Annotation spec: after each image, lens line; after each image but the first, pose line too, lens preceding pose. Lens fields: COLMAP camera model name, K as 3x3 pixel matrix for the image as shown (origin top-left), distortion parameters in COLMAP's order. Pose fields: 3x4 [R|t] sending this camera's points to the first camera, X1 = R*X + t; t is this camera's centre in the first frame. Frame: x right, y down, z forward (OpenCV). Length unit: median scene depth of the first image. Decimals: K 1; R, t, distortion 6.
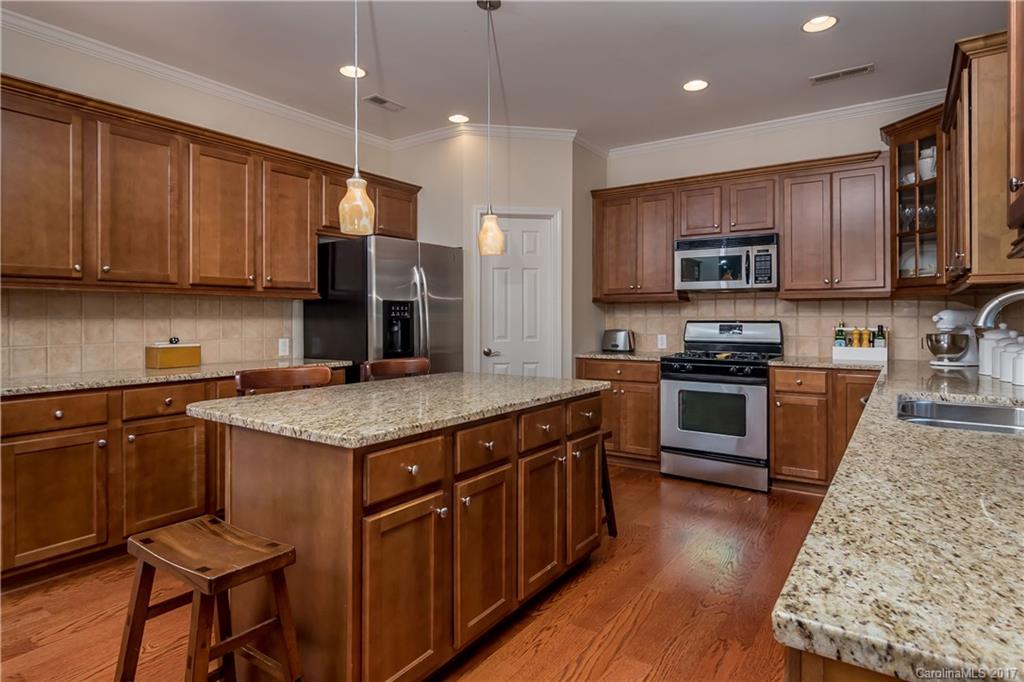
lens RADIAL K [[571.3, 0, 495.0], [0, 571.3, 316.8], [0, 0, 1]] dist [0.003789, 0.001398]
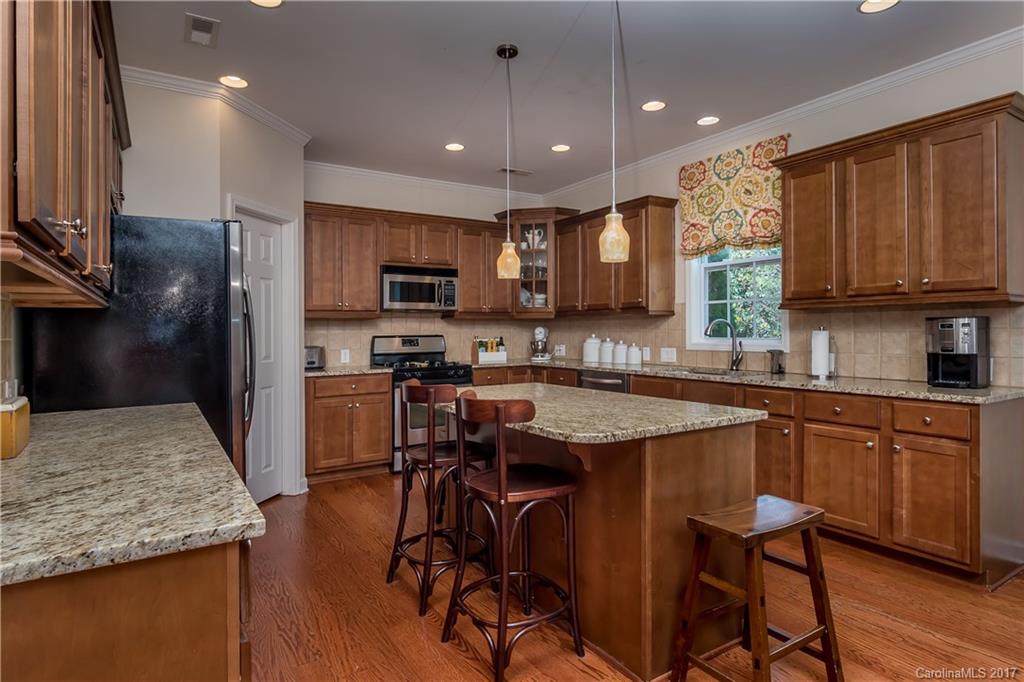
lens RADIAL K [[571.3, 0, 503.5], [0, 571.3, 326.7], [0, 0, 1]] dist [0.003789, 0.001398]
pose [[0.382804, 0.002158, 0.923827, -0.680726], [0.009601, 0.999934, -0.006314, -0.002573], [-0.923780, 0.011287, 0.382758, 0.382696]]
